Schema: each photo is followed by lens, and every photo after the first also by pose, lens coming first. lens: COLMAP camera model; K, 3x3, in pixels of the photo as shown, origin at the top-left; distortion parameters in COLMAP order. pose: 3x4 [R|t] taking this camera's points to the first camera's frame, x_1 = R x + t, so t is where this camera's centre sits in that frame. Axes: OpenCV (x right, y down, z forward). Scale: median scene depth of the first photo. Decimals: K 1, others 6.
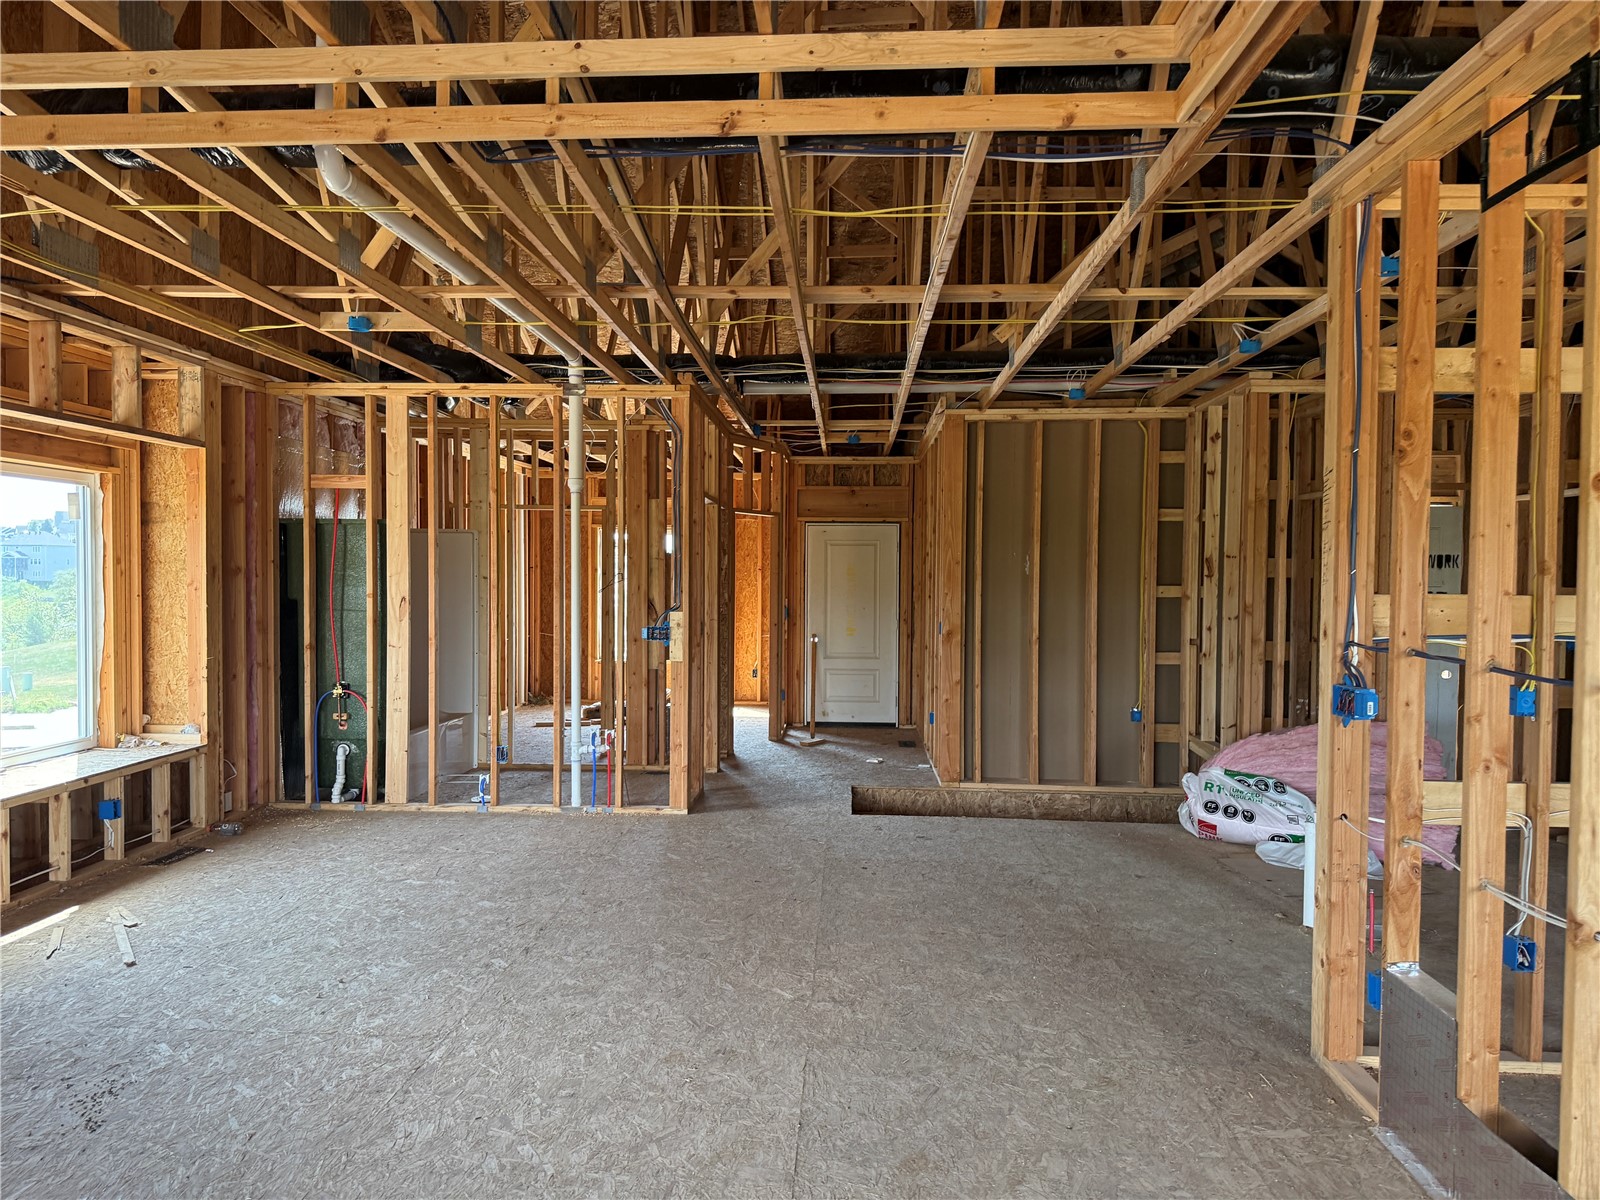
lens RADIAL K [[1114.8, 0, 799.0], [0, 1114.8, 605.4], [0, 0, 1]] dist [-0.005848, -0.003761]
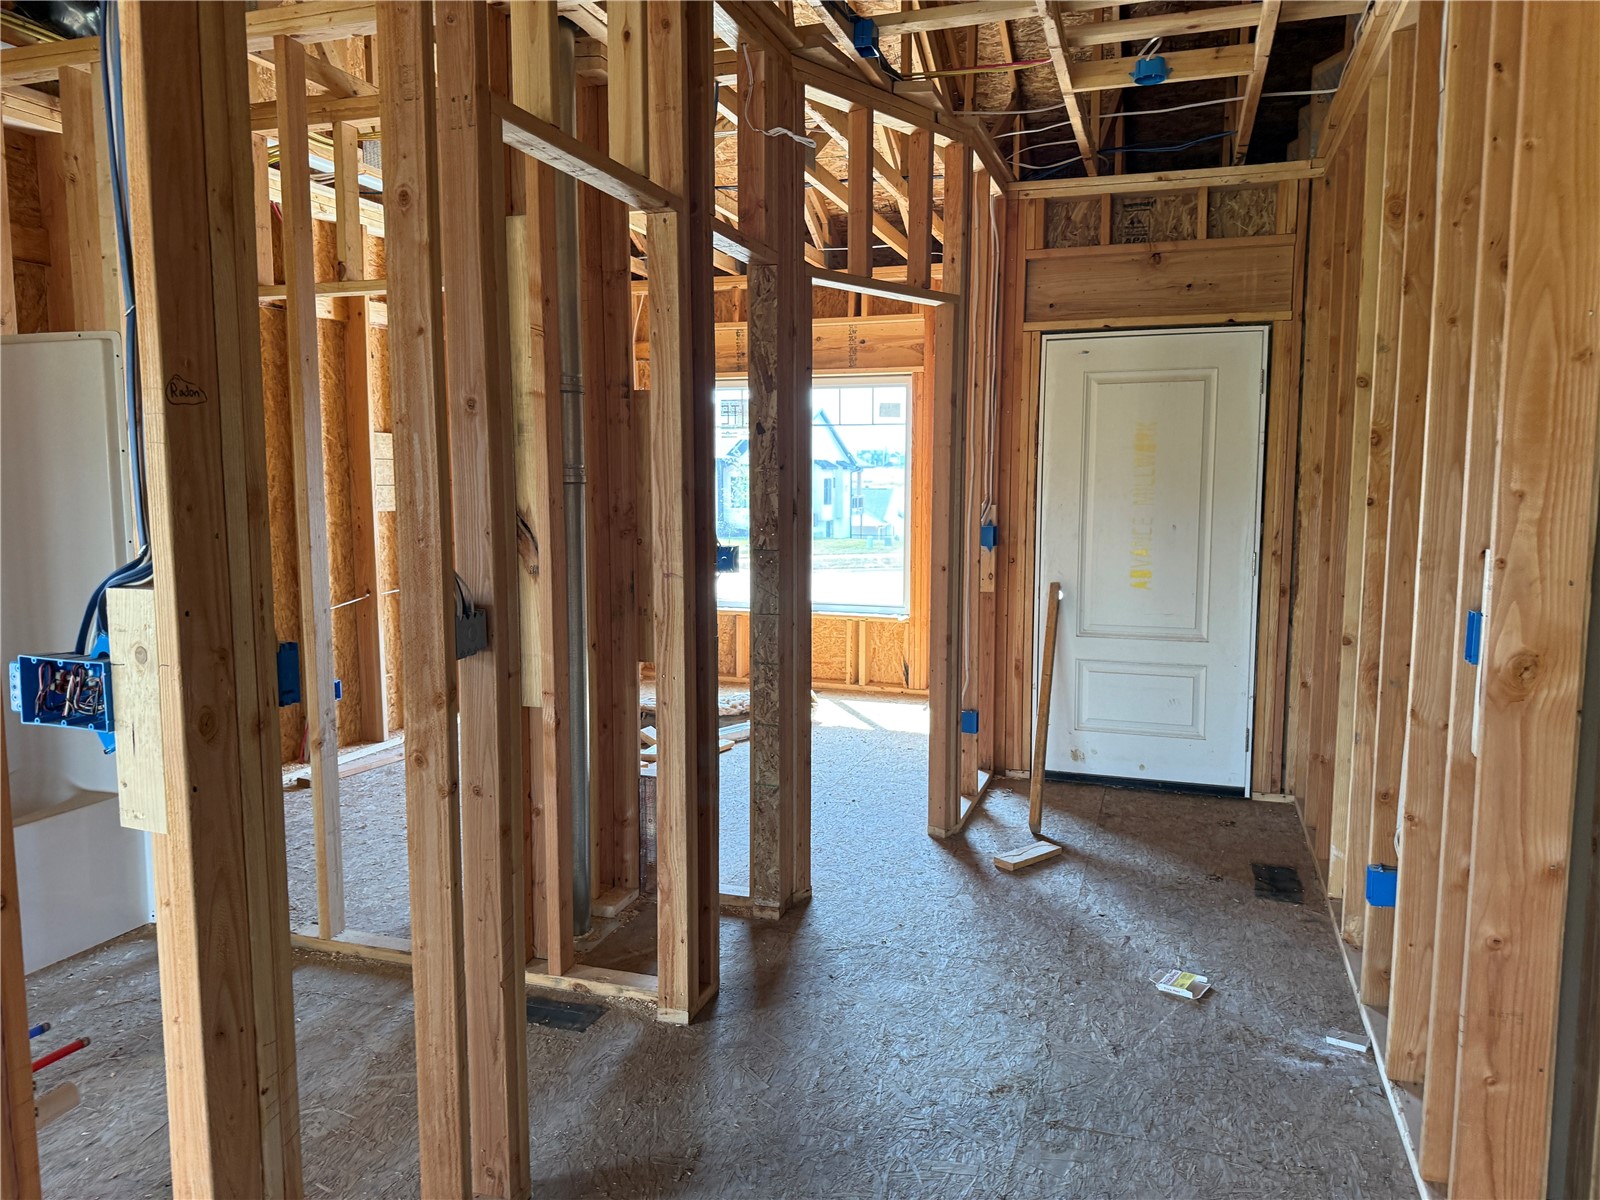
lens RADIAL K [[1114.8, 0, 800.6], [0, 1114.8, 595.1], [0, 0, 1]] dist [-0.005848, -0.003761]
pose [[0.960207, 0.023553, -0.278295, 0.039660], [-0.000343, 0.996536, 0.083157, -0.006568], [0.279289, -0.079753, 0.956889, 0.539981]]
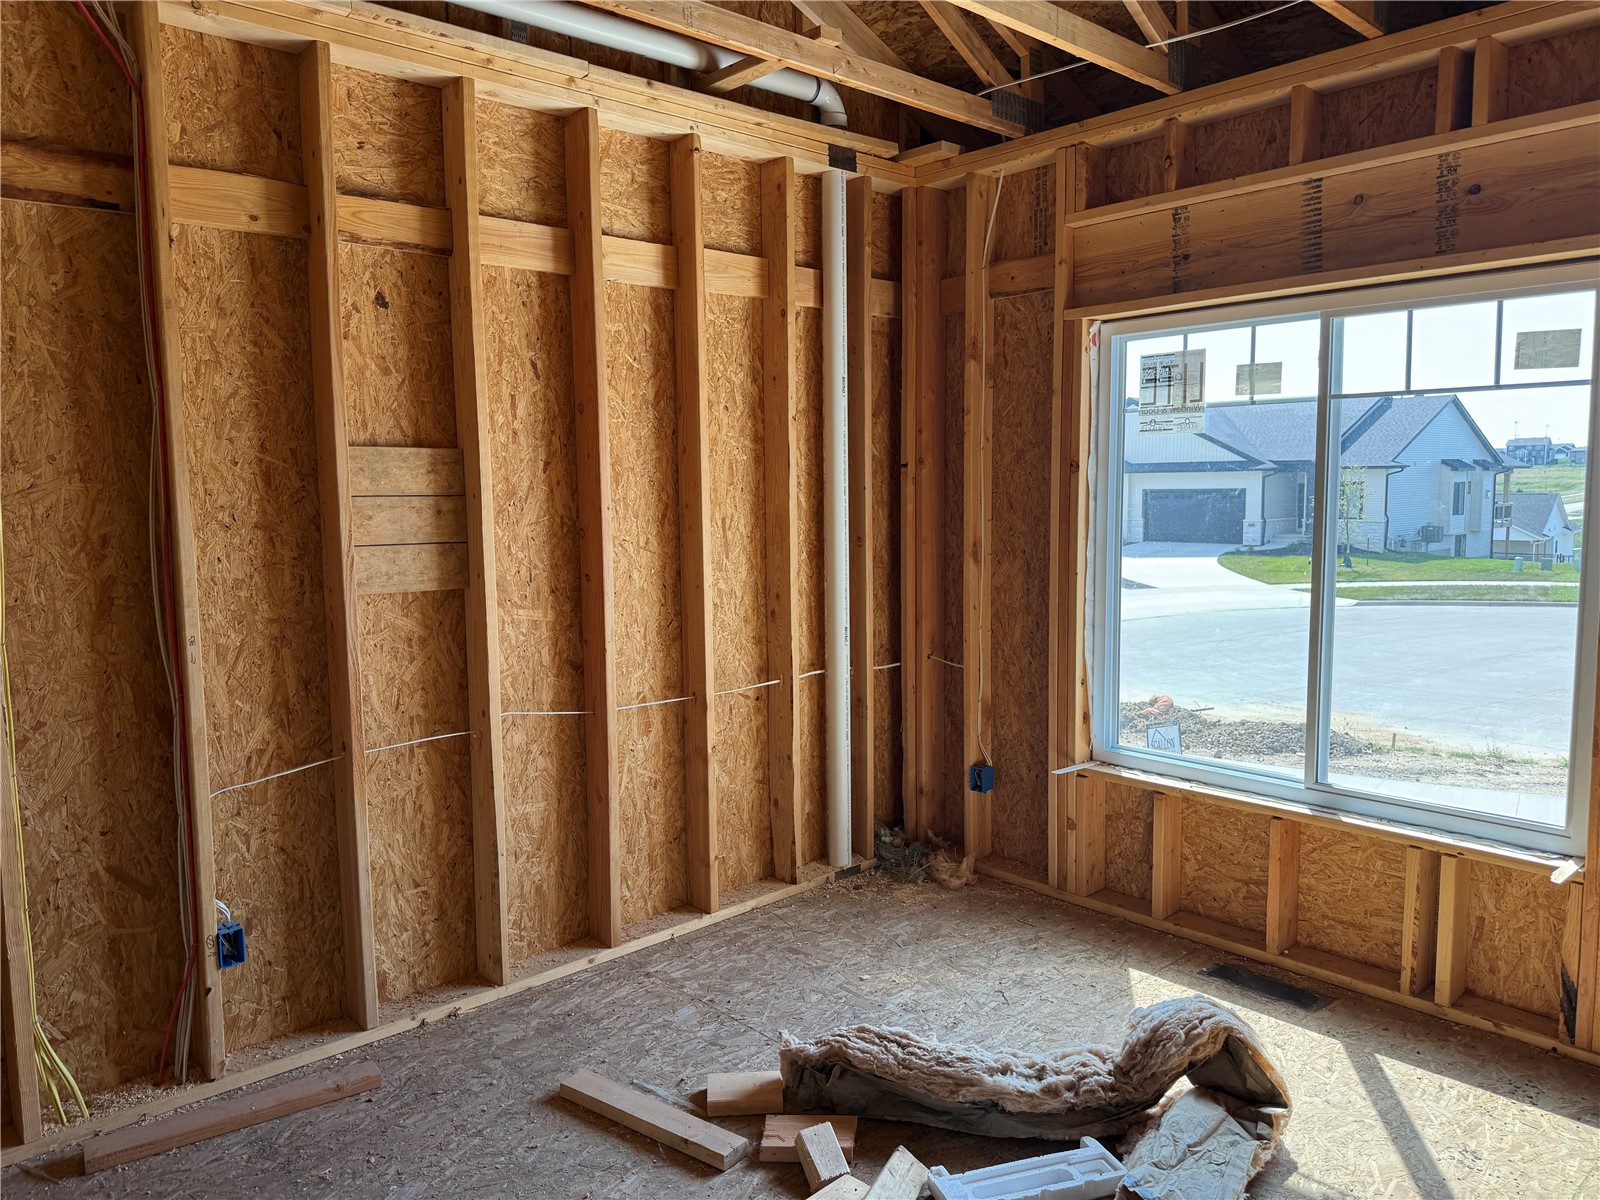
lens RADIAL K [[1114.8, 0, 792.4], [0, 1114.8, 595.6], [0, 0, 1]] dist [-0.005848, -0.003761]
pose [[0.694875, 0.053457, -0.717141, -0.007766], [0.003502, 0.996970, 0.077710, -0.018511], [0.719122, -0.056510, 0.692583, 0.778496]]
